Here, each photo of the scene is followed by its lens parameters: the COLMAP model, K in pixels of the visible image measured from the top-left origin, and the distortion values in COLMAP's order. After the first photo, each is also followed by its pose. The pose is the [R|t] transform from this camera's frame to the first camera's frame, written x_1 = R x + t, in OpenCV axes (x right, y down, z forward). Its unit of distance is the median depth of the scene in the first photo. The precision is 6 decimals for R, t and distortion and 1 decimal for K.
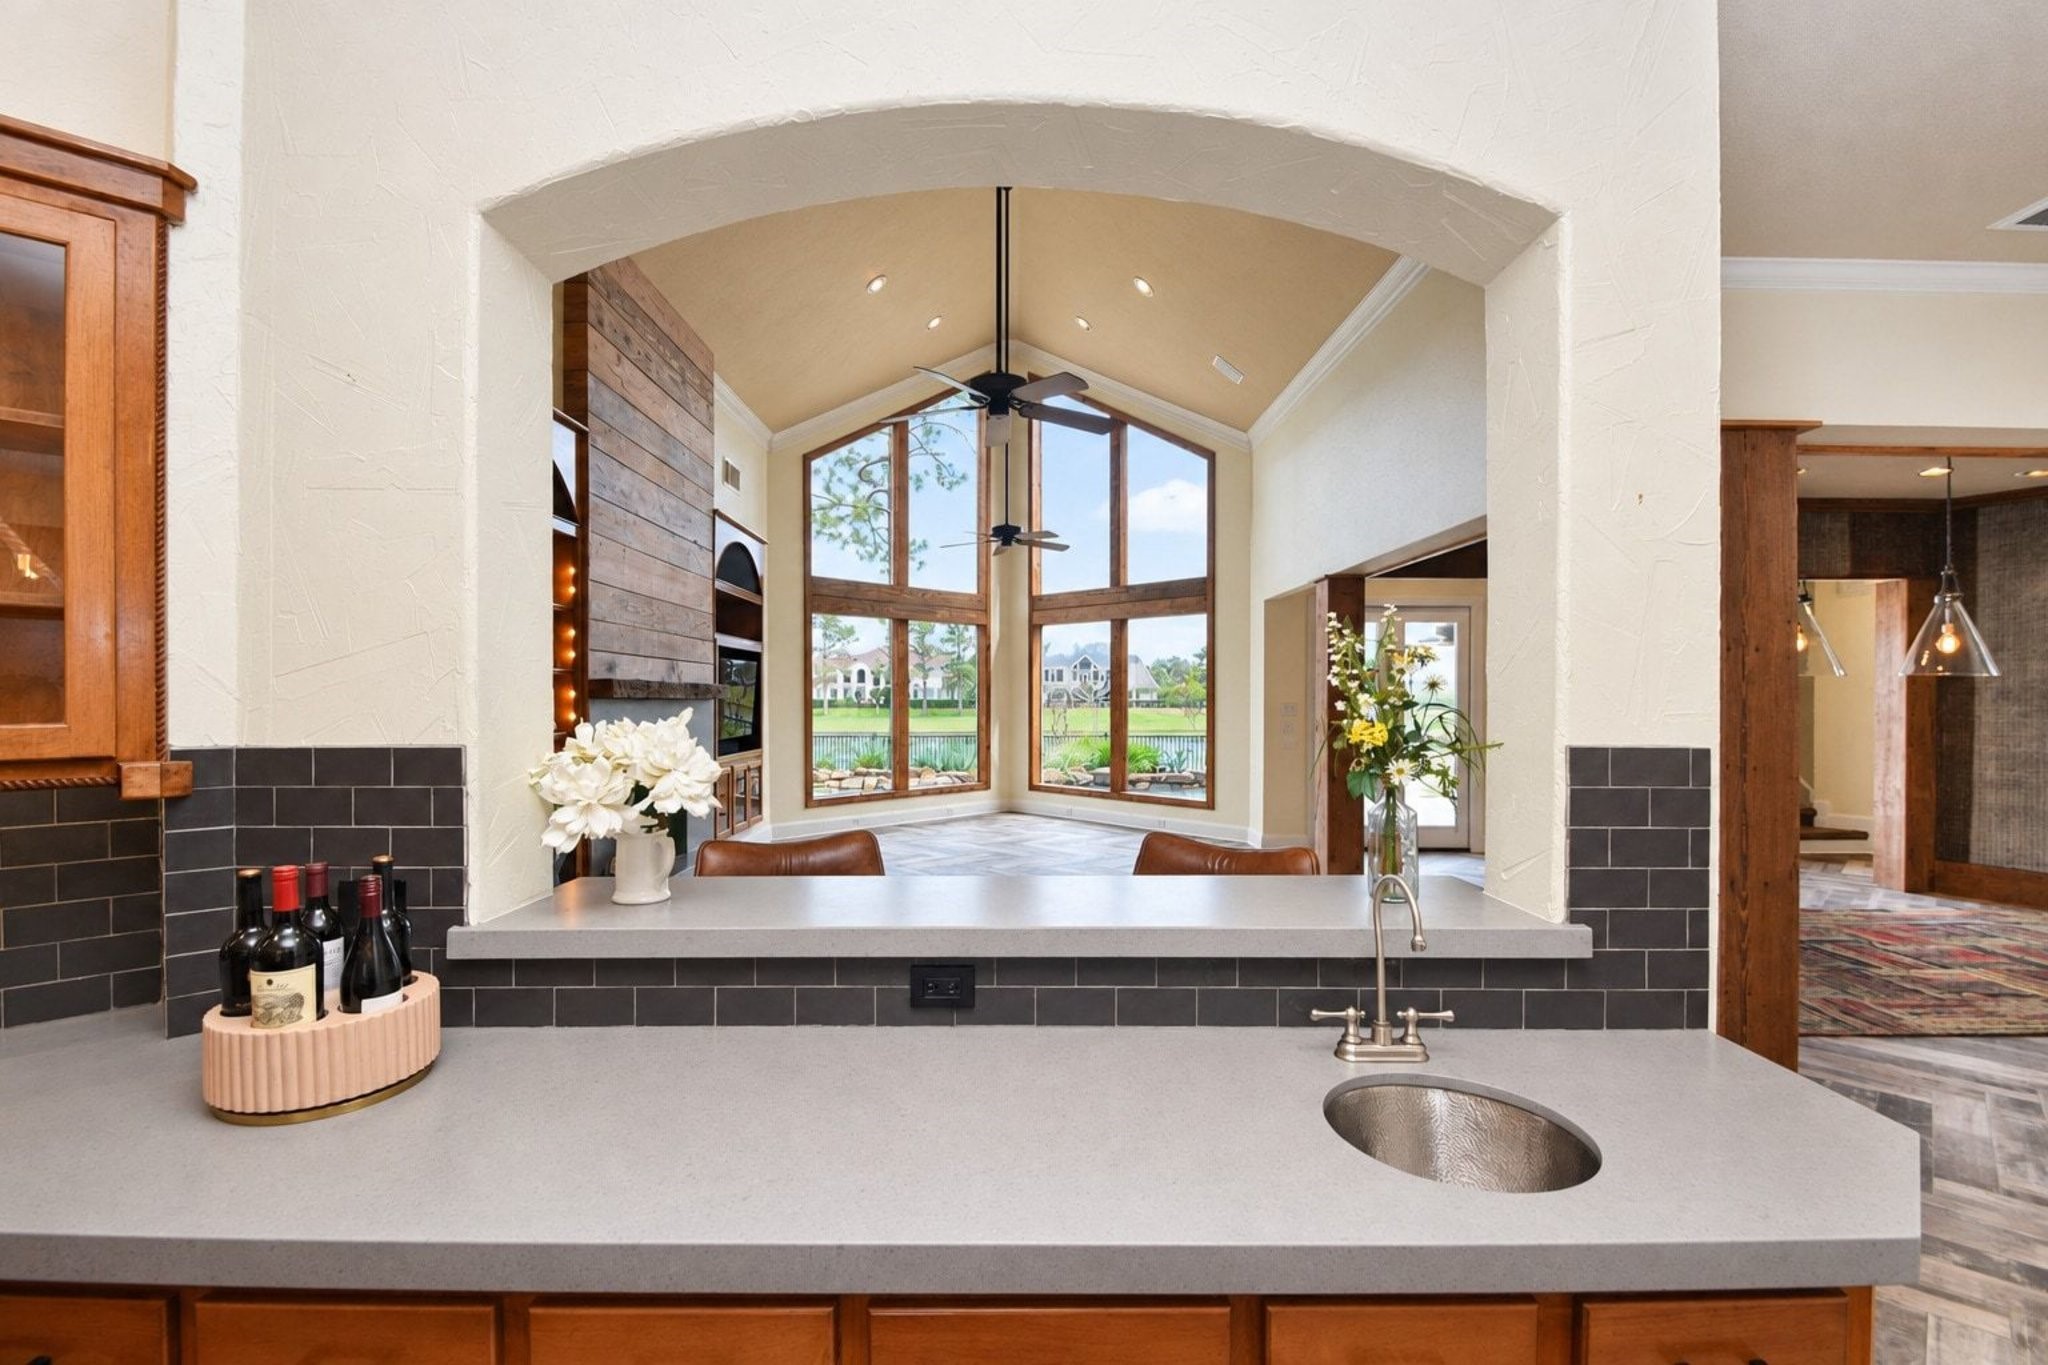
lens RADIAL K [[895.6, 0, 1003.6], [0, 895.6, 703.2], [0, 0, 1]] dist [0.015367, -0.015885]
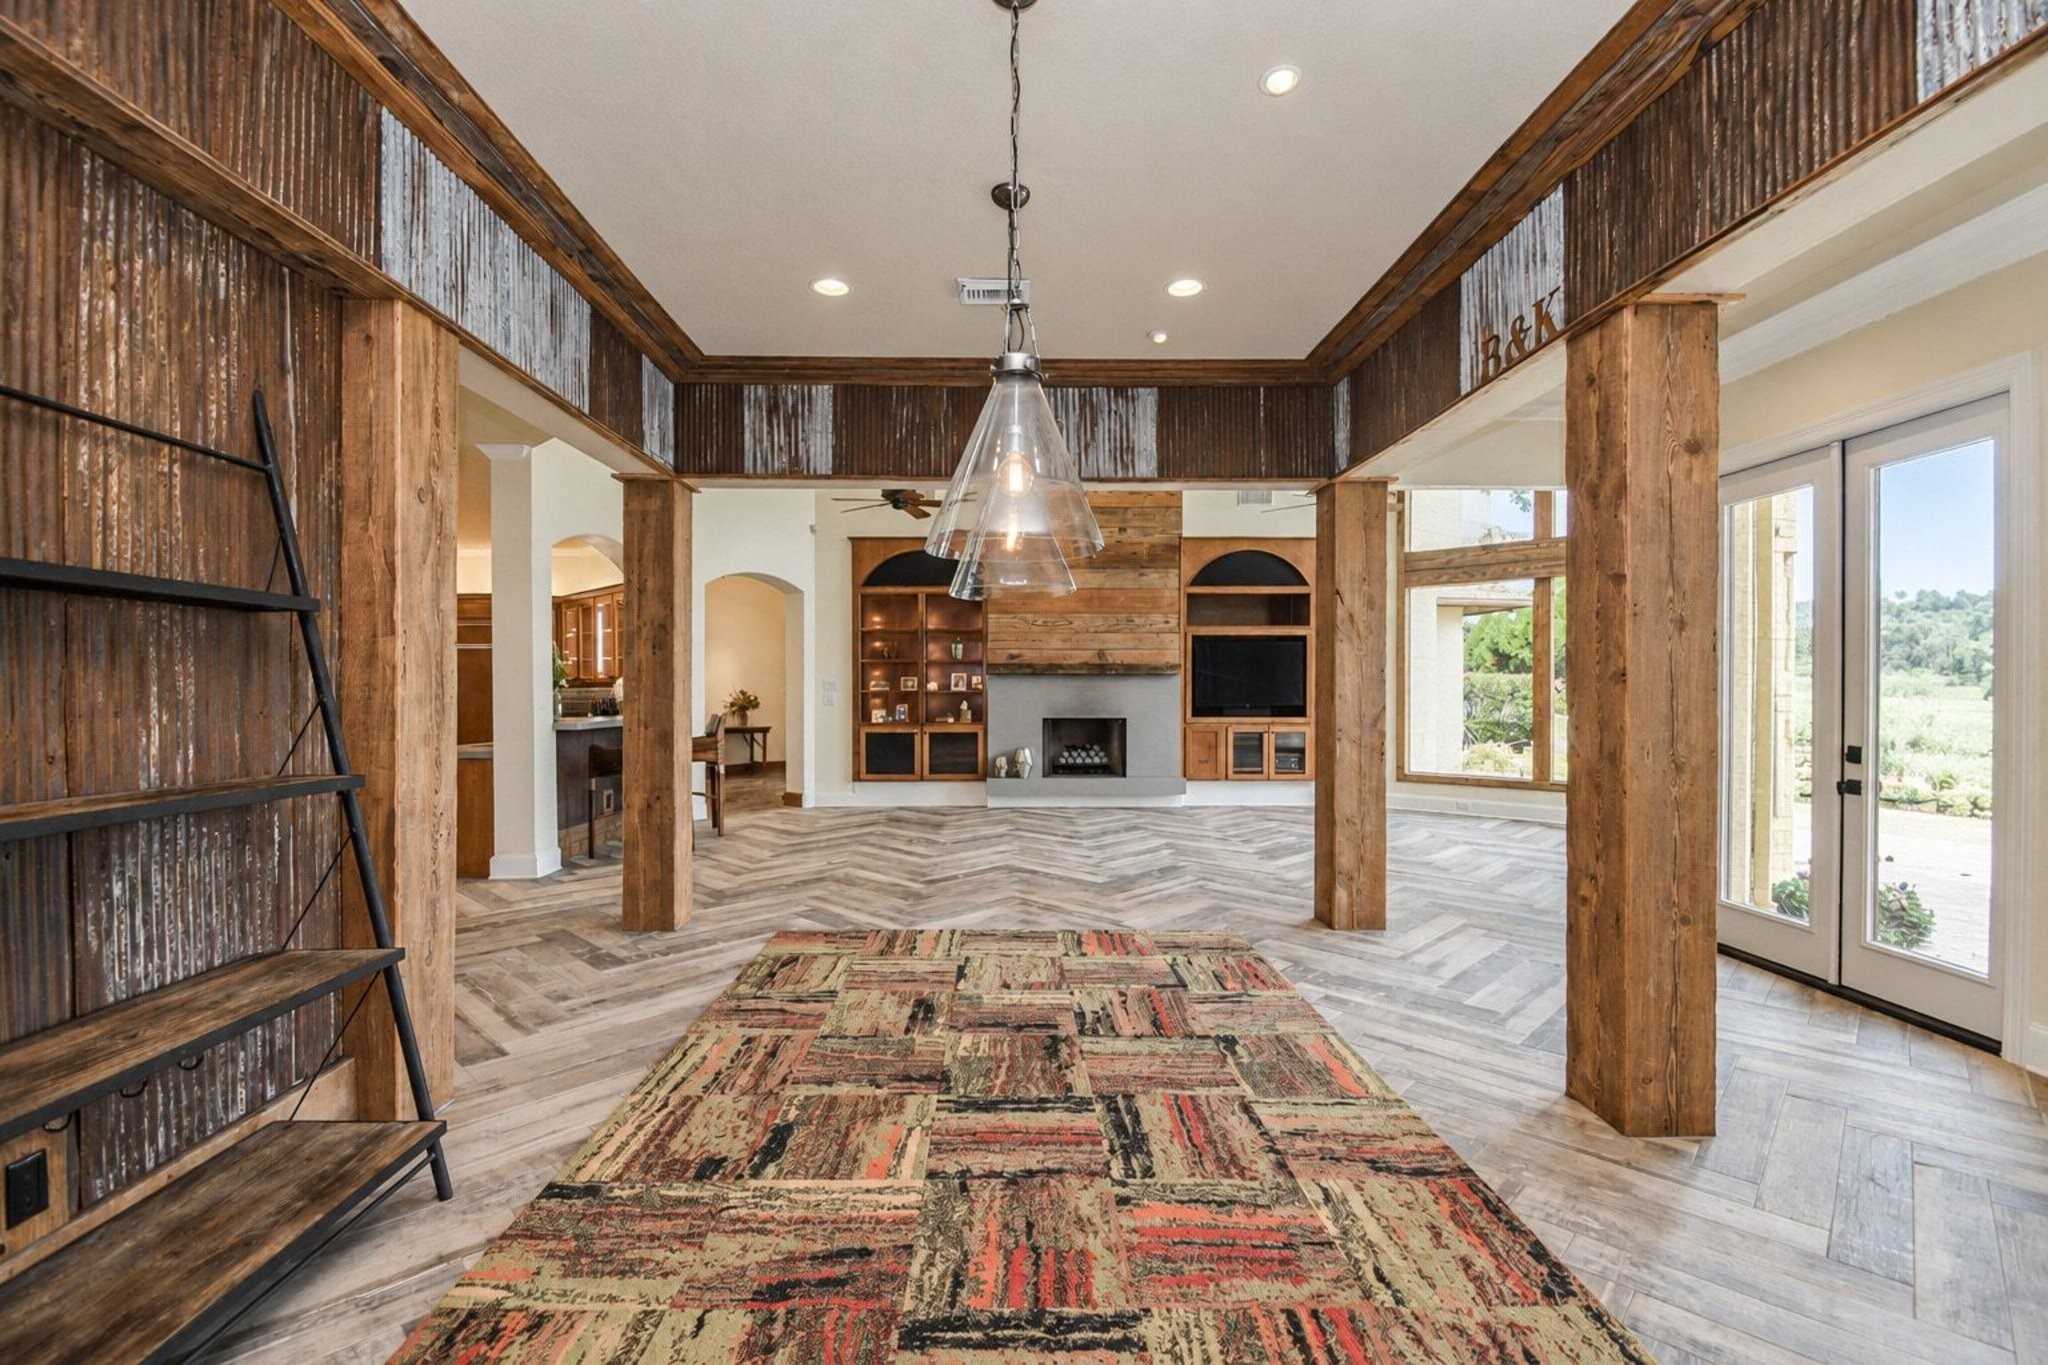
lens RADIAL K [[895.6, 0, 1003.6], [0, 895.6, 703.2], [0, 0, 1]] dist [0.015367, -0.015885]
pose [[0.016462, 0.013319, -0.999776, 0.801919], [-0.008339, 0.999878, 0.013183, 0.018654], [0.999830, 0.008120, 0.016571, 0.535183]]
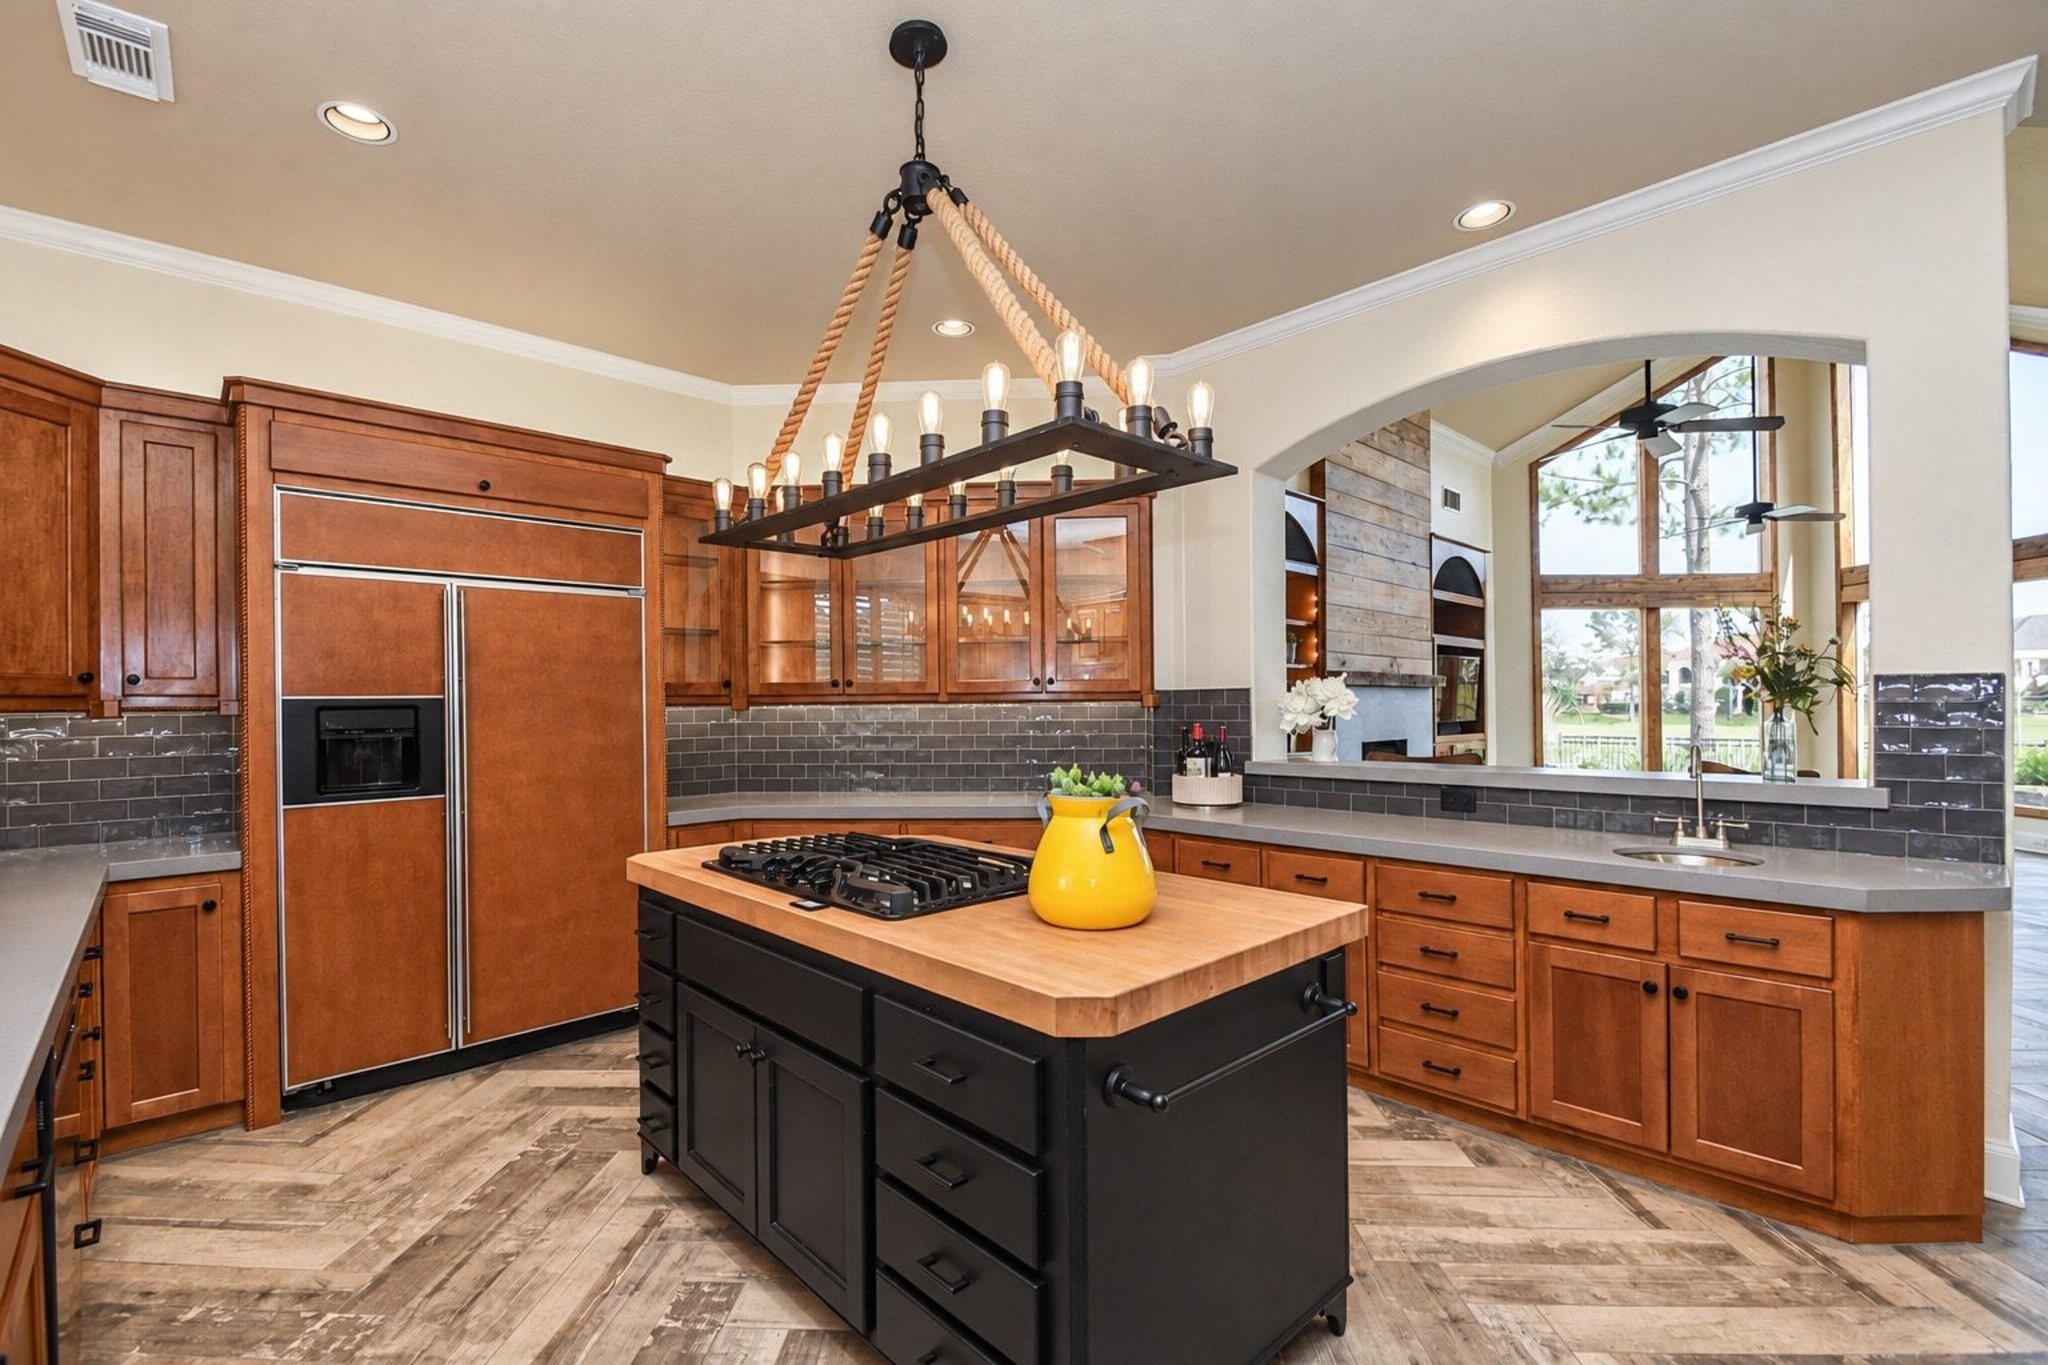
lens RADIAL K [[895.6, 0, 1003.6], [0, 895.6, 703.2], [0, 0, 1]] dist [0.015367, -0.015885]
pose [[0.688999, -0.006114, -0.724736, 0.122786], [0.001241, 0.999973, -0.007255, 0.018491], [0.724761, 0.004099, 0.688988, -0.203528]]
